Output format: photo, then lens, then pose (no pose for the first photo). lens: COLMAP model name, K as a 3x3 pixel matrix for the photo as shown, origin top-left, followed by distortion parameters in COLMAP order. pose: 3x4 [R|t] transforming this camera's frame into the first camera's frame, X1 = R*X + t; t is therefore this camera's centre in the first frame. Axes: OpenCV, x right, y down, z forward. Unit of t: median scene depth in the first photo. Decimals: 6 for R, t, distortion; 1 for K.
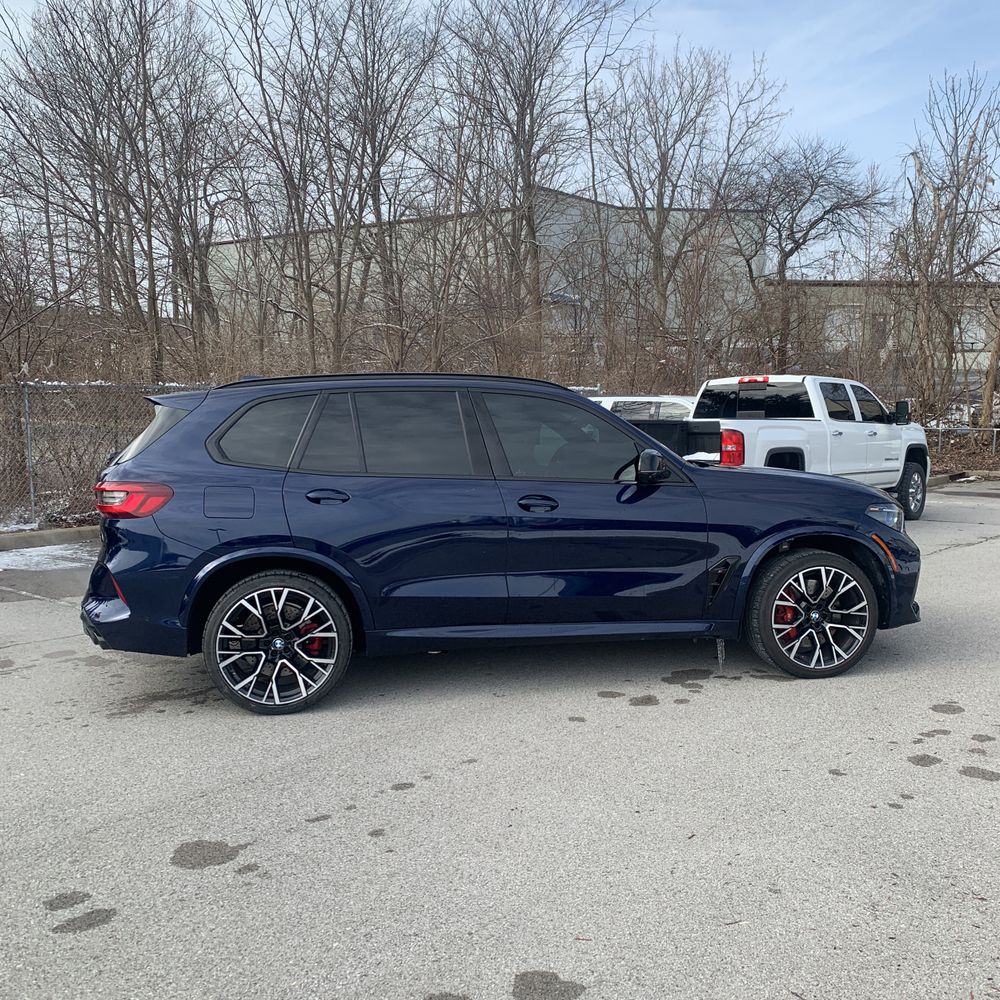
lens RADIAL K [[1016.1, 0, 521.8], [0, 1016.1, 510.7], [0, 0, 1]] dist [0.015152, -0.028738]
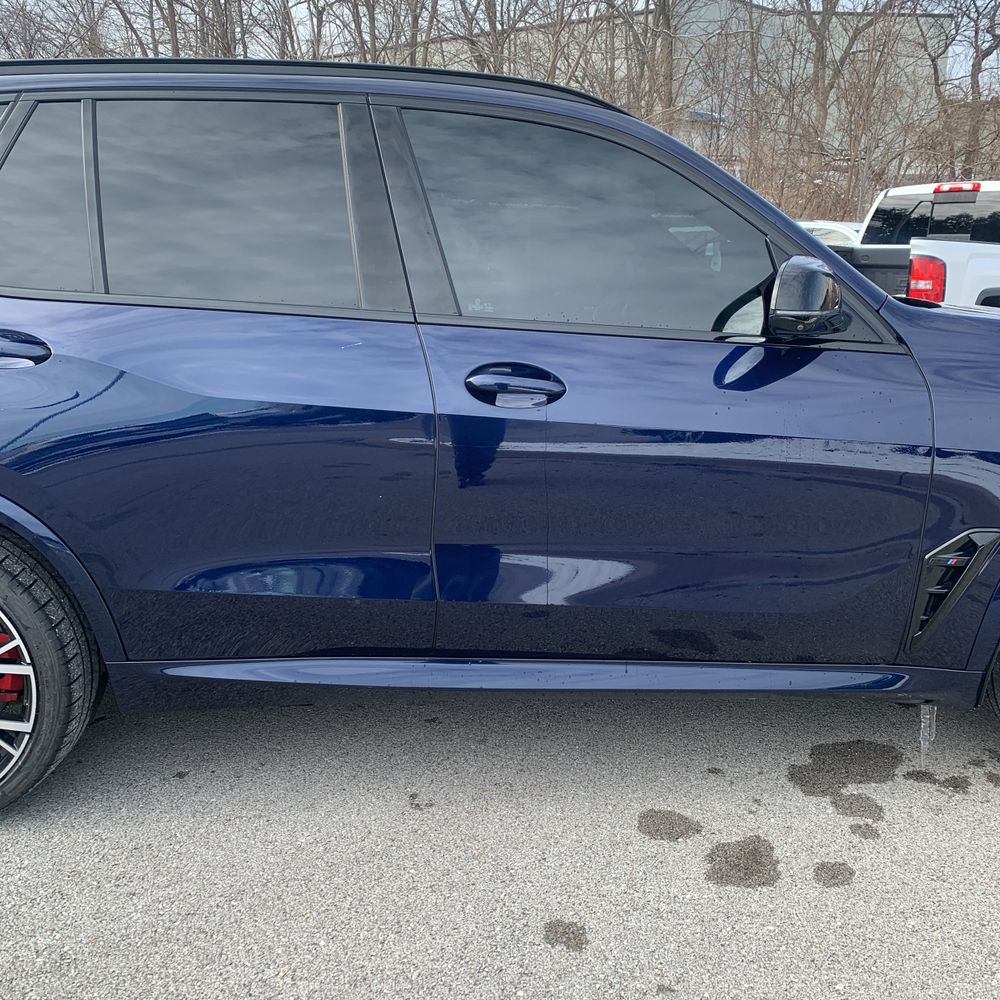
lens RADIAL K [[1016.1, 0, 521.8], [0, 1016.1, 510.7], [0, 0, 1]] dist [0.015152, -0.028738]
pose [[0.991365, 0.056848, -0.118165, 0.064996], [-0.038218, 0.987279, 0.154338, -0.018537], [0.125436, -0.148489, 0.980926, 0.546492]]
